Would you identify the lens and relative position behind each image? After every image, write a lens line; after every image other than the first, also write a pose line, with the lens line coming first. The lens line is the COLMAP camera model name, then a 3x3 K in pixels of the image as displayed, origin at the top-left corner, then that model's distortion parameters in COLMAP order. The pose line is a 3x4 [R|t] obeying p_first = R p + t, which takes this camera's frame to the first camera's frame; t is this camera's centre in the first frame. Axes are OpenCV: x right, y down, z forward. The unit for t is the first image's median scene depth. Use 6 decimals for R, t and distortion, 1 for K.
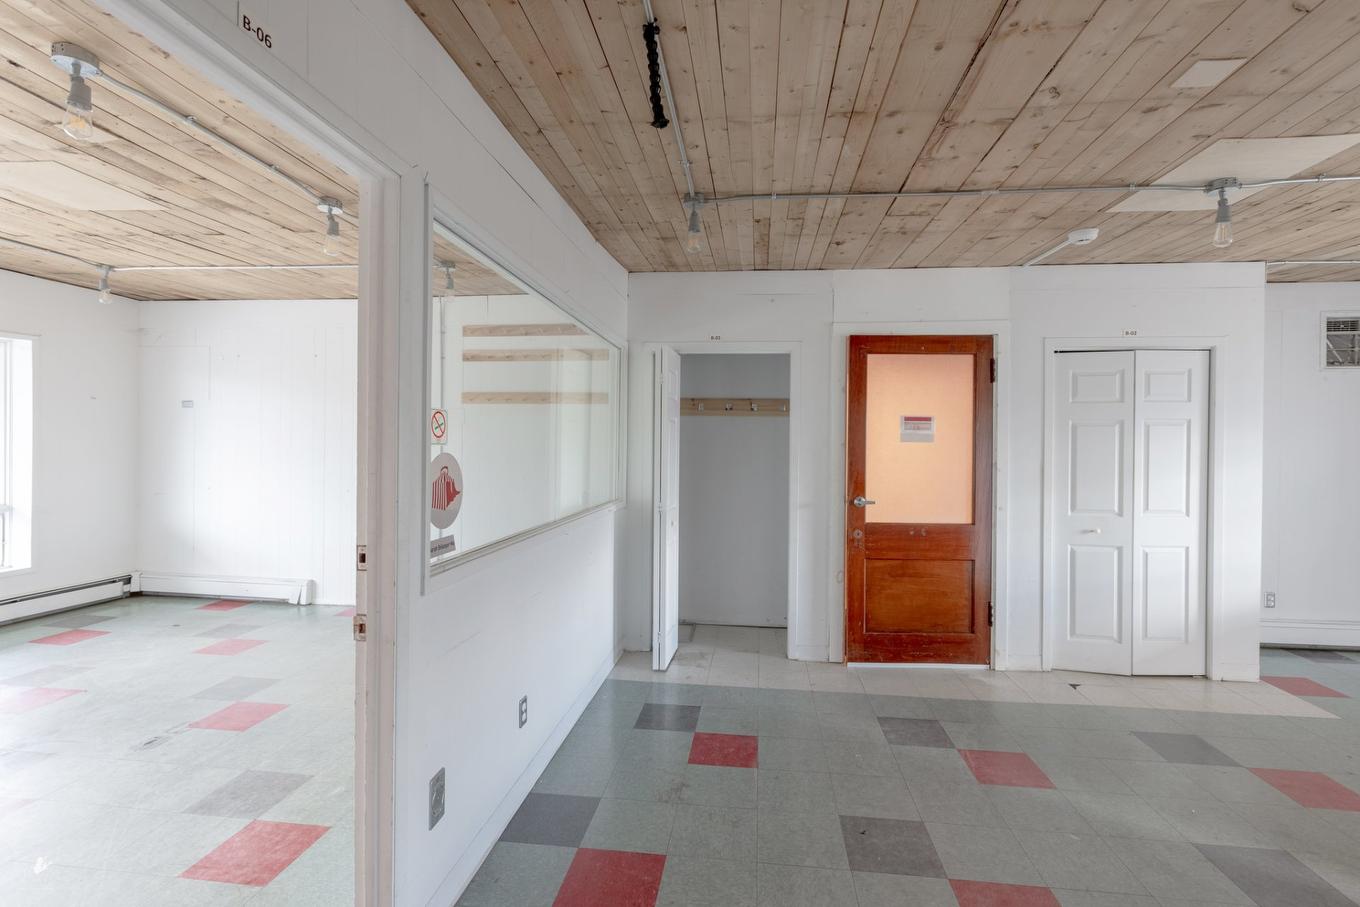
lens RADIAL K [[617.6, 0, 678.9], [0, 617.6, 453.8], [0, 0, 1]] dist [-0.003395, 0.000047]
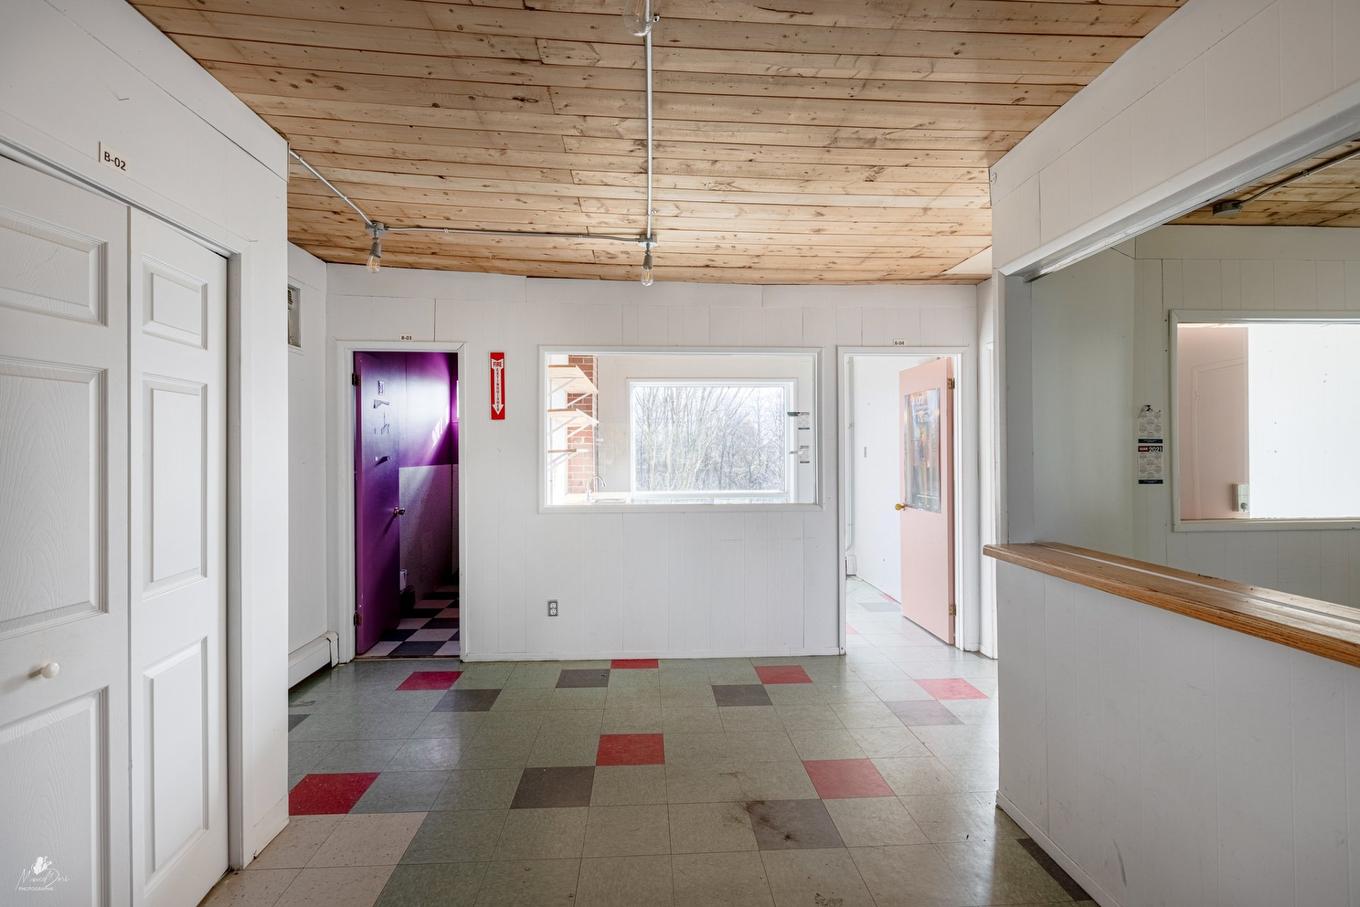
lens RADIAL K [[617.6, 0, 673.9], [0, 617.6, 448.4], [0, 0, 1]] dist [-0.003395, 0.000047]
pose [[-0.185018, -0.003091, 0.982730, 0.261208], [0.006479, 0.999969, 0.004365, -0.002928], [-0.982714, 0.007175, -0.184992, 0.716506]]
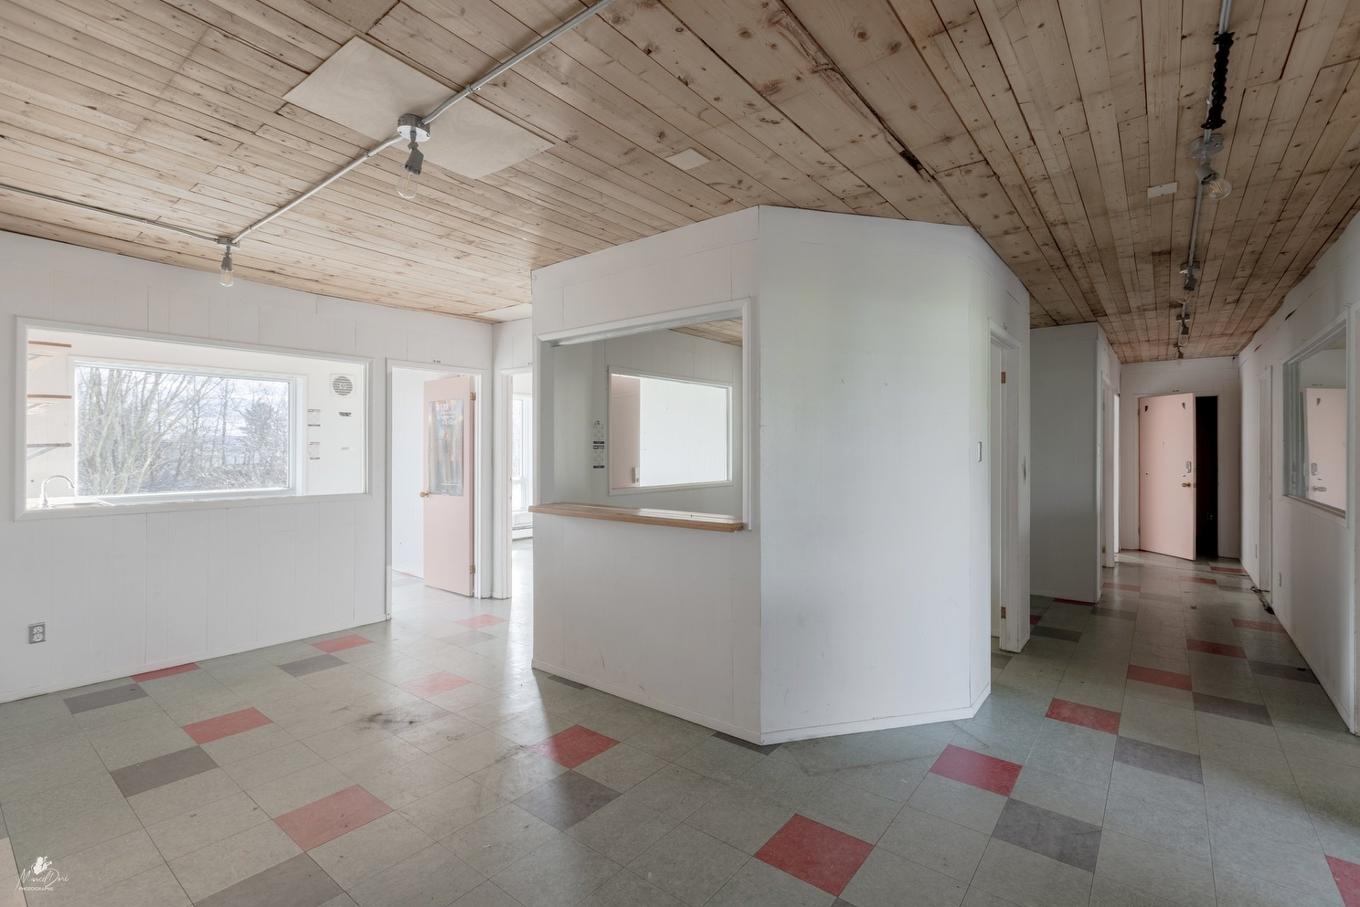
lens RADIAL K [[617.6, 0, 680.3], [0, 617.6, 450.7], [0, 0, 1]] dist [-0.003395, 0.000047]
pose [[-0.857370, -0.011573, 0.514571, 0.093360], [-0.006735, 0.999914, 0.011266, -0.003298], [-0.514657, 0.006193, -0.857374, 1.016664]]
